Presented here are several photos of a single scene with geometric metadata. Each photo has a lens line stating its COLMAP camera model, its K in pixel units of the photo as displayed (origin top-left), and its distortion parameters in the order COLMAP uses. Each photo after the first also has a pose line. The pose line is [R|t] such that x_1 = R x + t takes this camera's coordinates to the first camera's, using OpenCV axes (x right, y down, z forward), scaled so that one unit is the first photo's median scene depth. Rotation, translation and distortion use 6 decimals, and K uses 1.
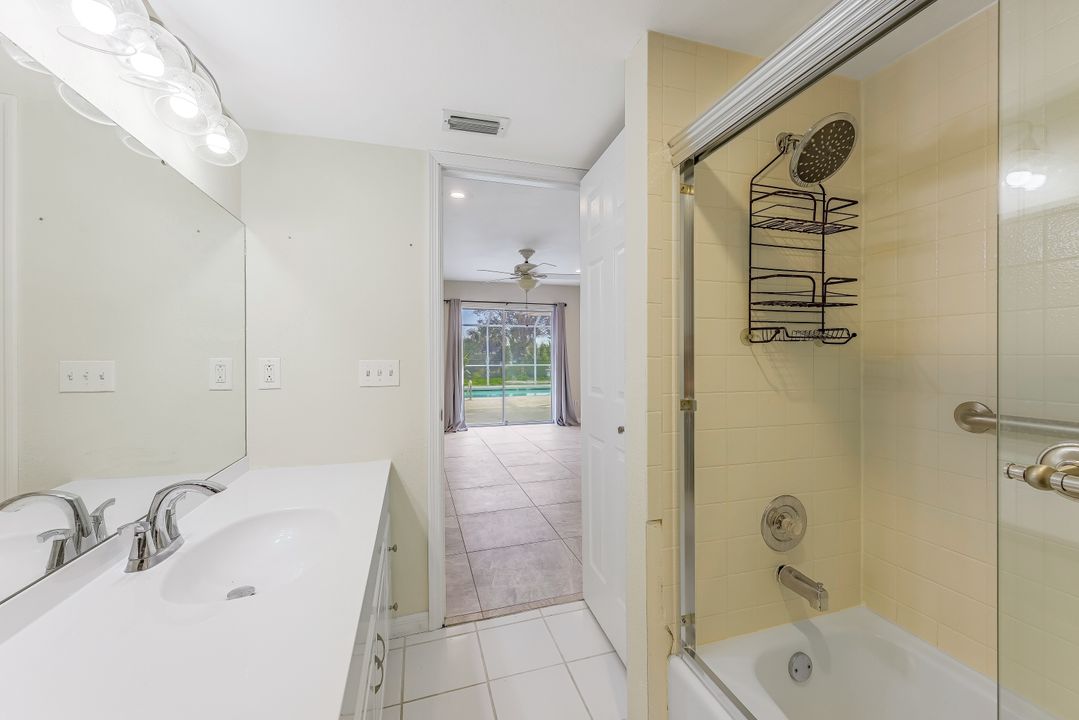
lens RADIAL K [[432.9, 0, 542.4], [0, 432.9, 361.3], [0, 0, 1]] dist [0.000171, -0.000253]
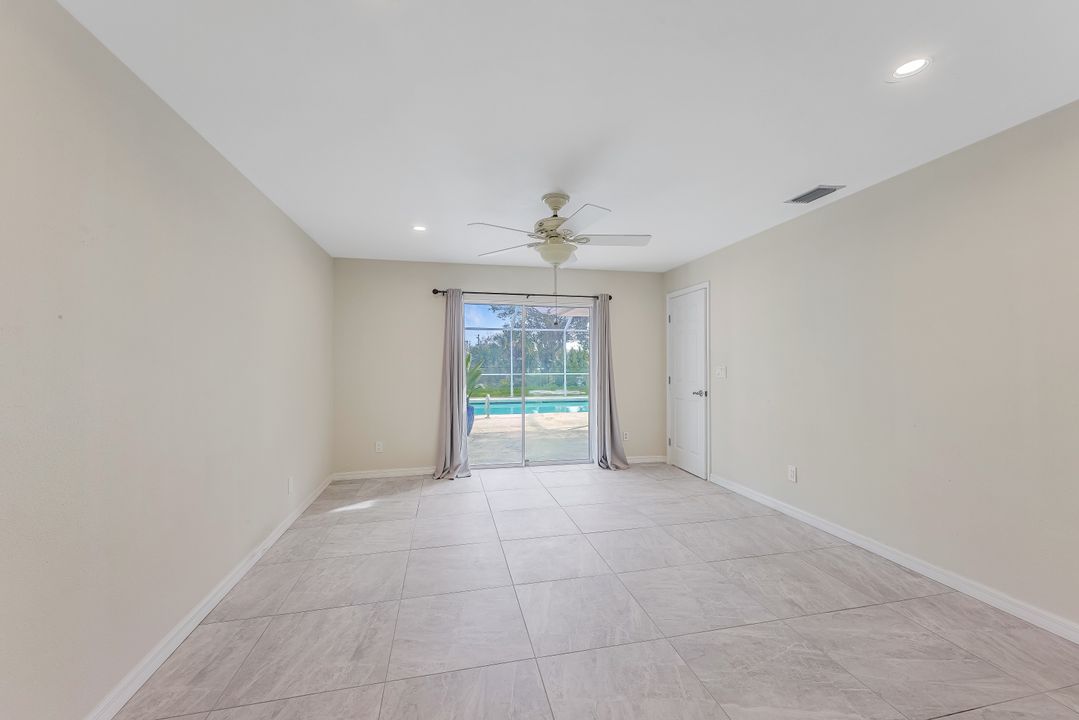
lens RADIAL K [[432.9, 0, 531.1], [0, 432.9, 363.4], [0, 0, 1]] dist [0.000171, -0.000253]
pose [[0.995684, 0.002226, -0.092780, -0.004473], [-0.002800, 0.999978, -0.006060, -0.007987], [0.092764, 0.006294, 0.995668, 0.129225]]
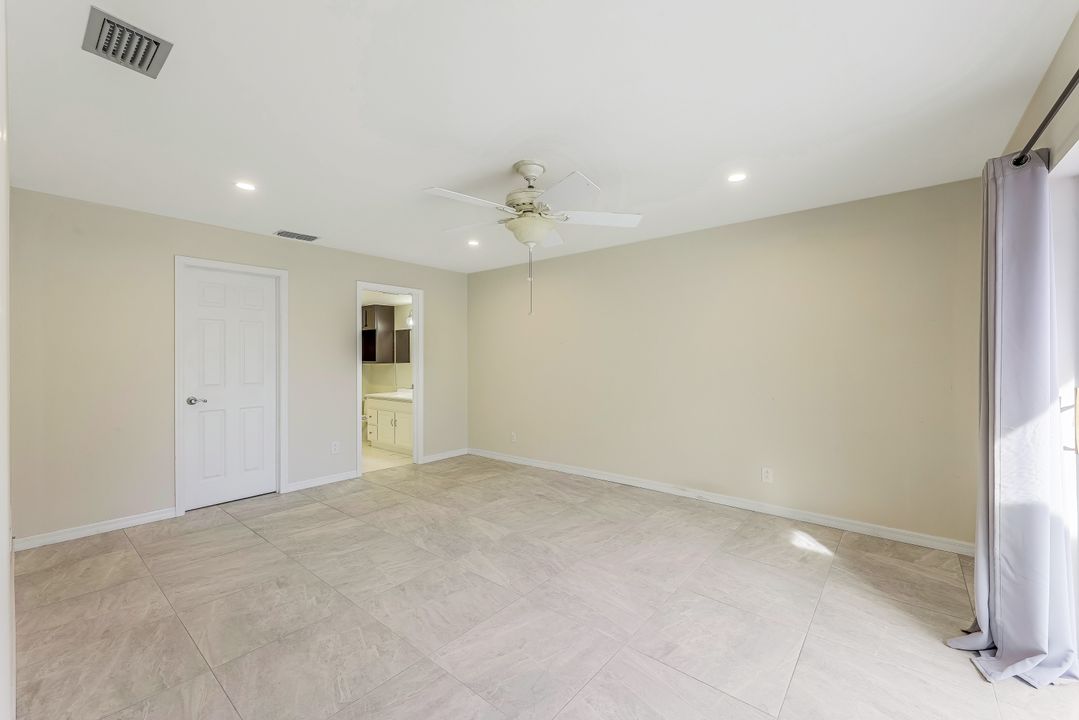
lens RADIAL K [[432.9, 0, 537.6], [0, 432.9, 354.4], [0, 0, 1]] dist [0.000171, -0.000253]
pose [[-0.836002, 0.009831, -0.548638, 0.071810], [0.003271, 0.999911, 0.012932, -0.012911], [0.548716, 0.009017, -0.835960, 0.439961]]
